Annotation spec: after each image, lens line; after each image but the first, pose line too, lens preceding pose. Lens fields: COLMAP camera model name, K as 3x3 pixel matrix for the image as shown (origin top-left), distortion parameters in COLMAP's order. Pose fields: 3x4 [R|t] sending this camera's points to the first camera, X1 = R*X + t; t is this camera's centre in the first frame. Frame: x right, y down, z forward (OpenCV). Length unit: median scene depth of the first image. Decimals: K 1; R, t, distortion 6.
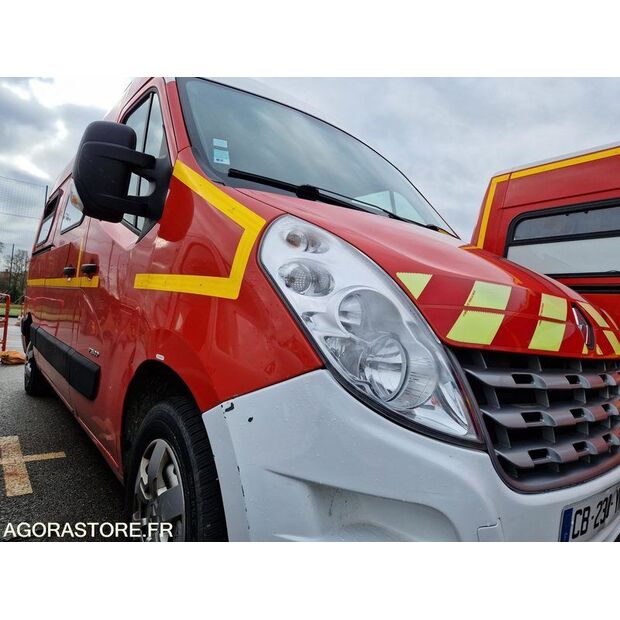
lens RADIAL K [[390.0, 0, 310.9], [0, 390.0, 318.3], [0, 0, 1]] dist [0.048281, -0.034294]
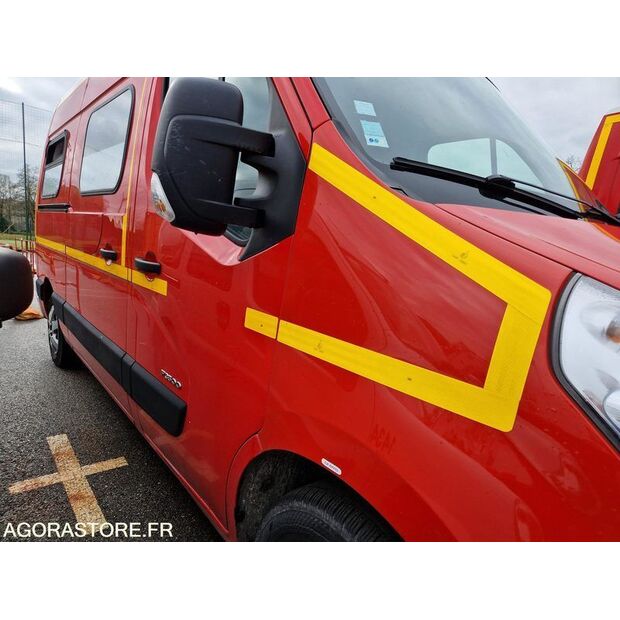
lens RADIAL K [[390.0, 0, 310.9], [0, 390.0, 318.3], [0, 0, 1]] dist [0.048281, -0.034294]
pose [[0.999931, -0.010906, 0.004322, -0.512727], [0.009913, 0.982530, 0.185842, -0.349497], [-0.006274, -0.185787, 0.982570, 0.448800]]
